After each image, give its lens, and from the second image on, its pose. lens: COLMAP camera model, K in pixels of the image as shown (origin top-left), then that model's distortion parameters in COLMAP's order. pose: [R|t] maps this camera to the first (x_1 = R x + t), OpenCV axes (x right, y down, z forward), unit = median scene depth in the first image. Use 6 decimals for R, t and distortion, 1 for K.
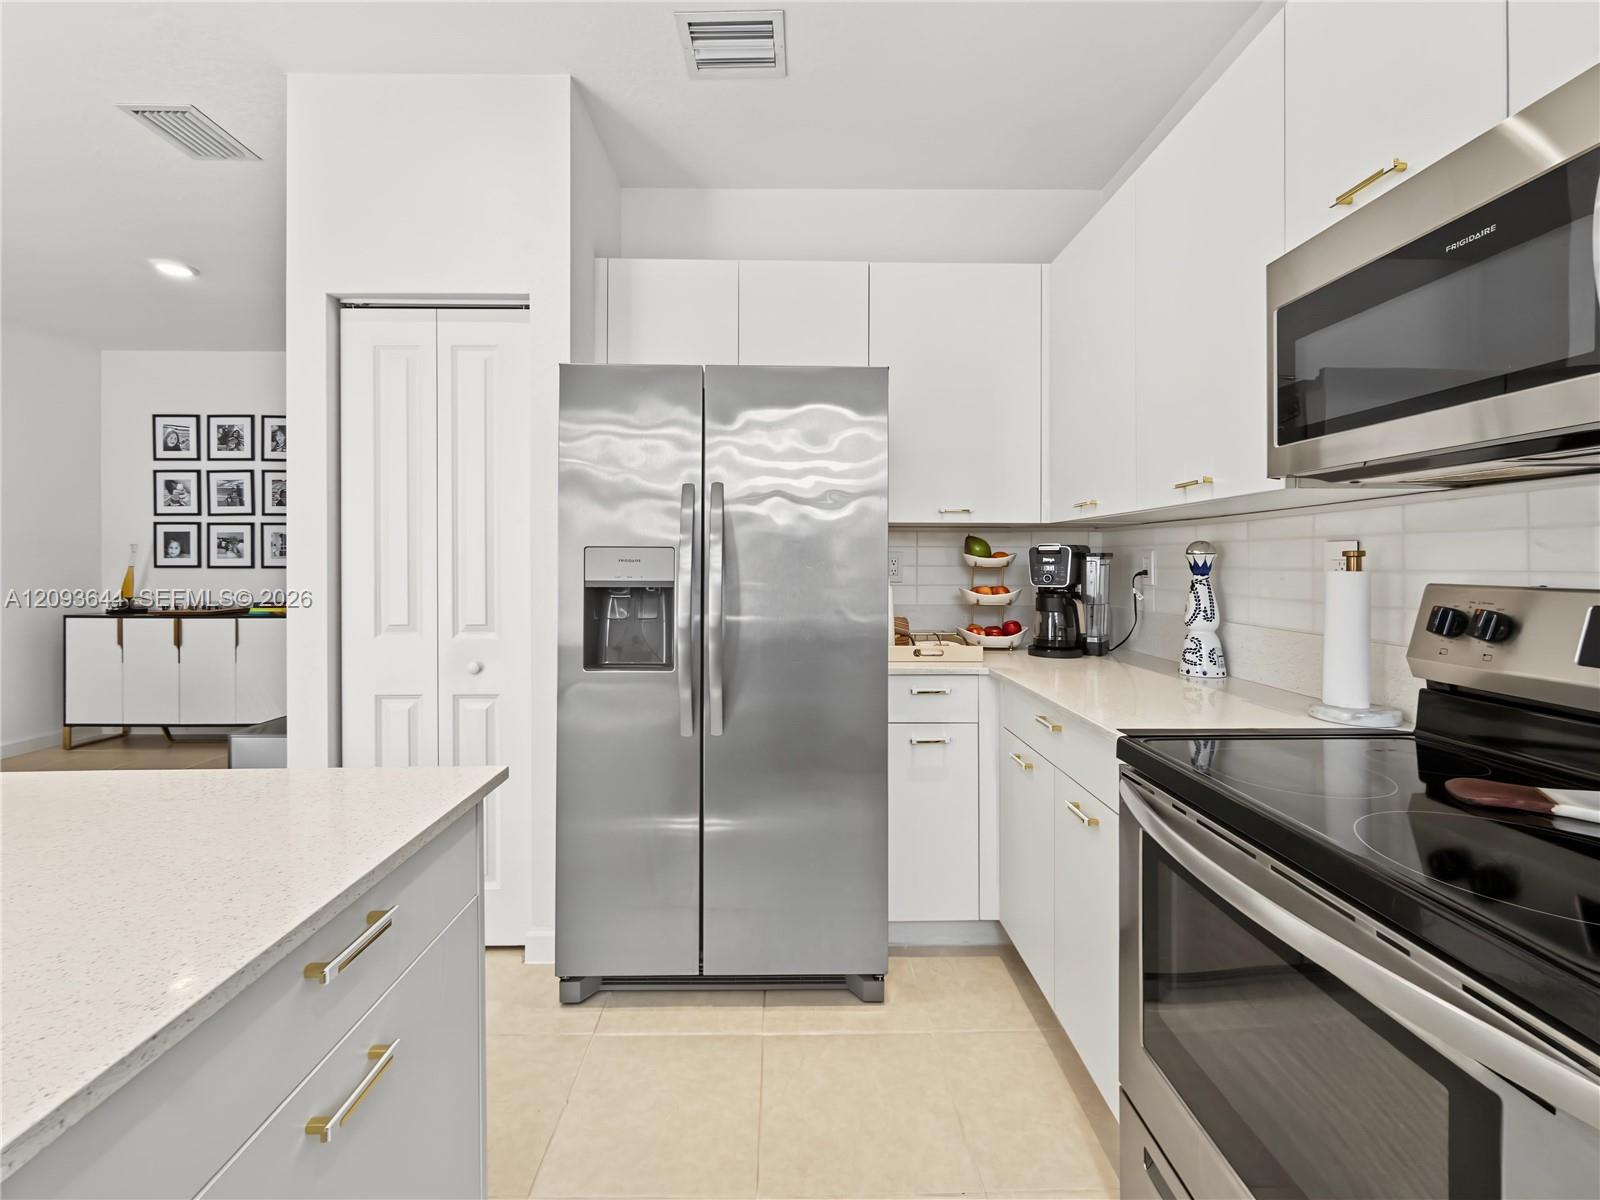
lens RADIAL K [[673.6, 0, 768.0], [0, 673.6, 562.6], [0, 0, 1]] dist [0.002610, -0.000629]
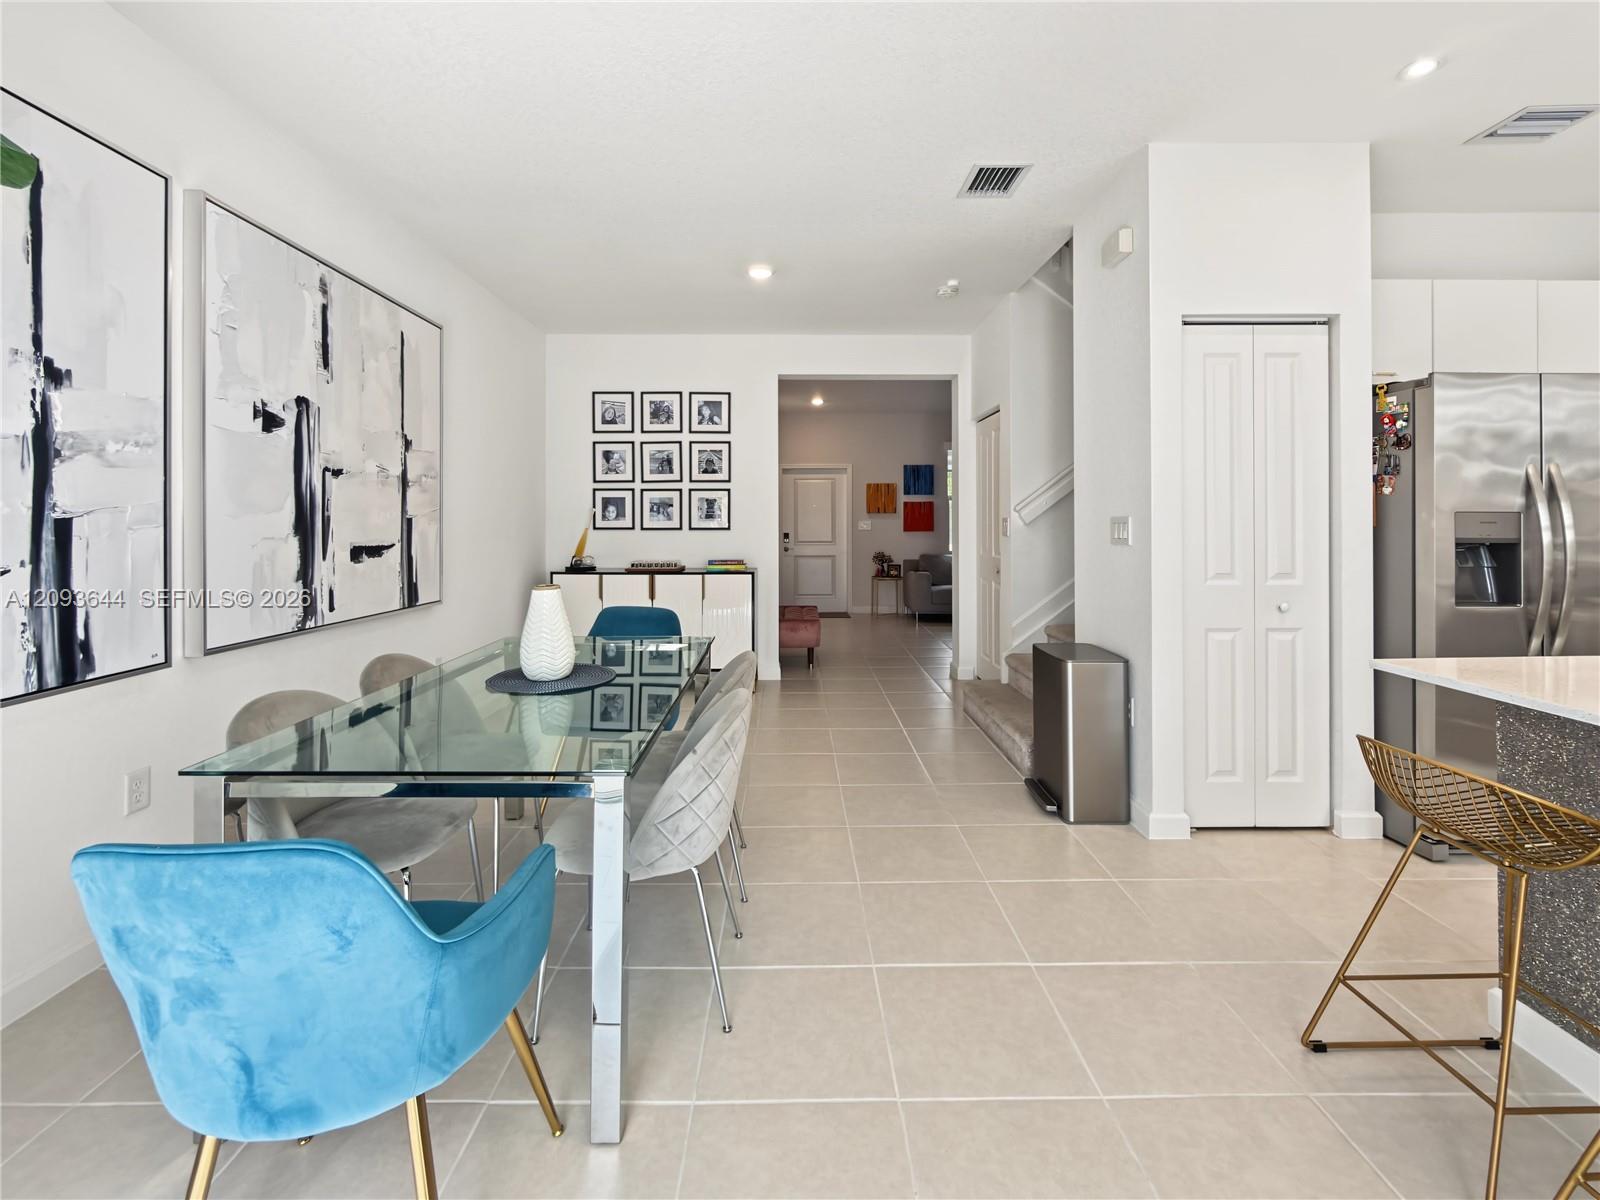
lens RADIAL K [[673.6, 0, 803.9], [0, 673.6, 523.2], [0, 0, 1]] dist [0.002610, -0.000629]
pose [[0.999956, -0.001680, 0.009278, -0.573499], [0.001693, 0.999998, -0.001393, -0.000748], [-0.009275, 0.001409, 0.999956, -0.110532]]
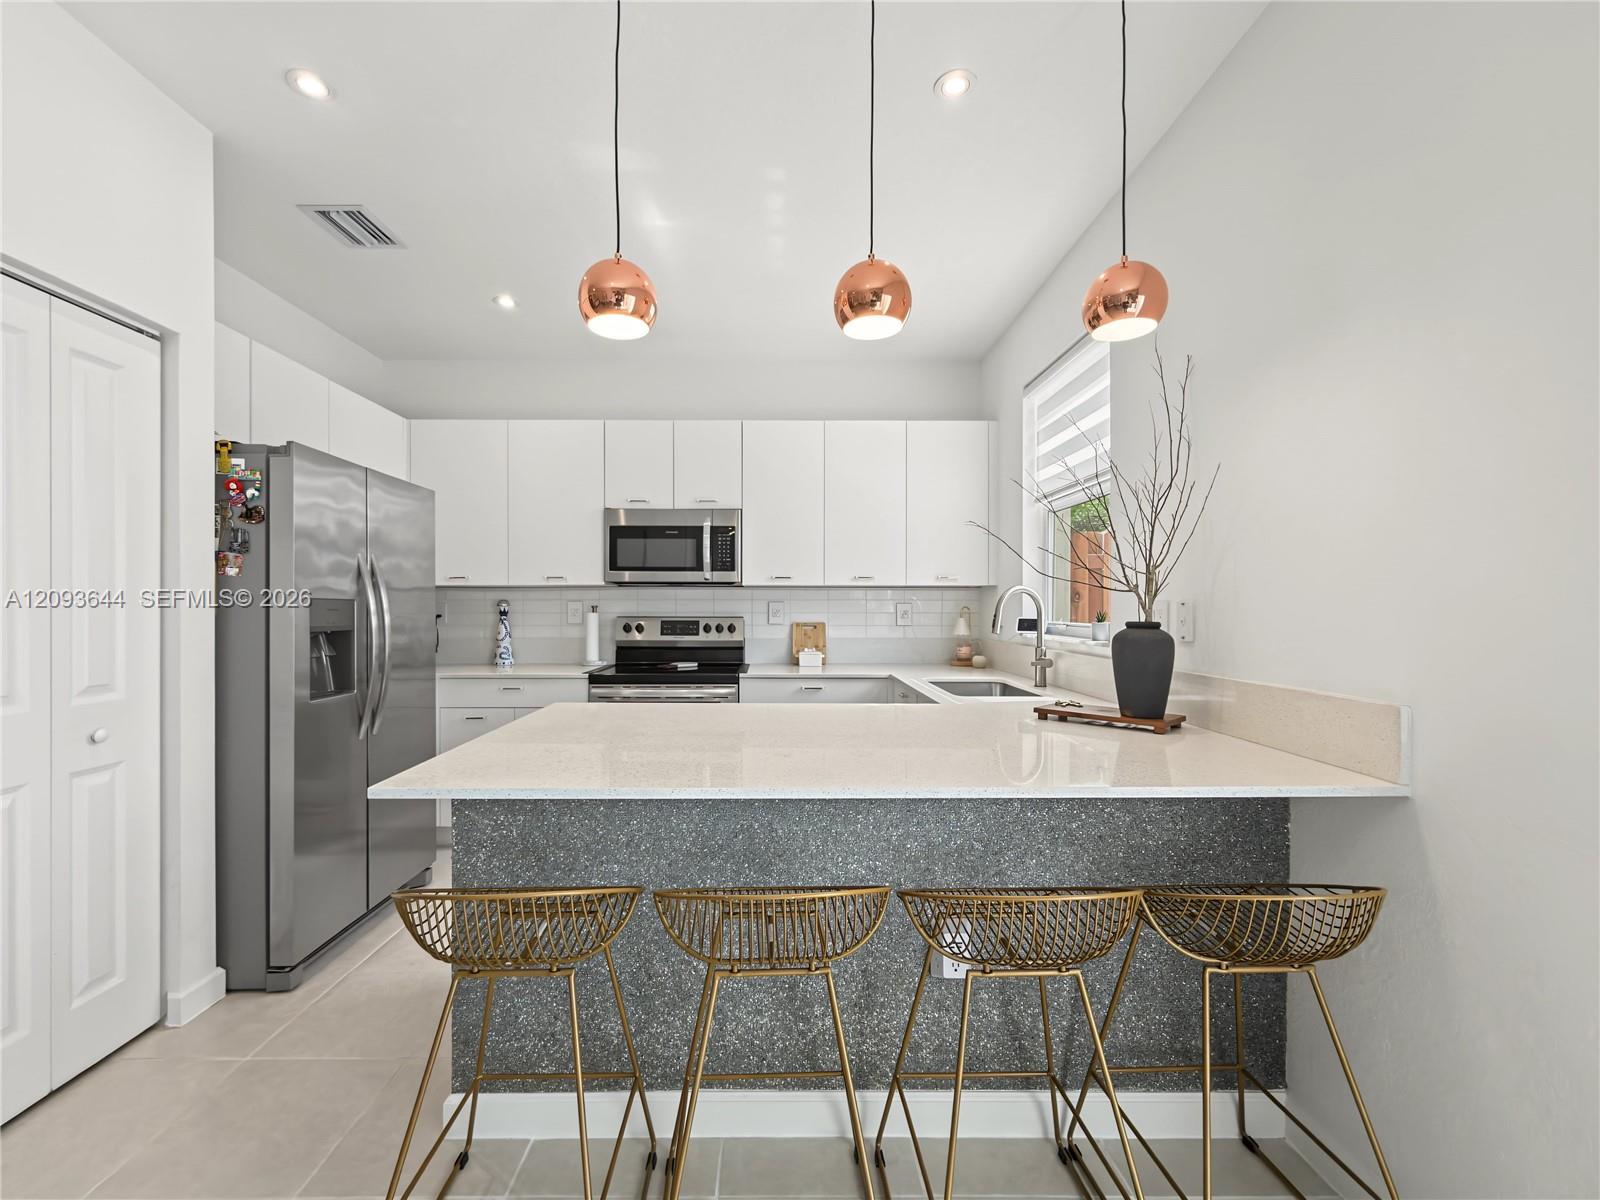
lens RADIAL K [[673.6, 0, 786.4], [0, 673.6, 610.1], [0, 0, 1]] dist [0.002610, -0.000629]
pose [[-0.007416, -0.003639, 0.999966, -0.550307], [0.001159, 0.999993, 0.003648, -0.002283], [-0.999972, 0.001186, -0.007411, 0.057361]]
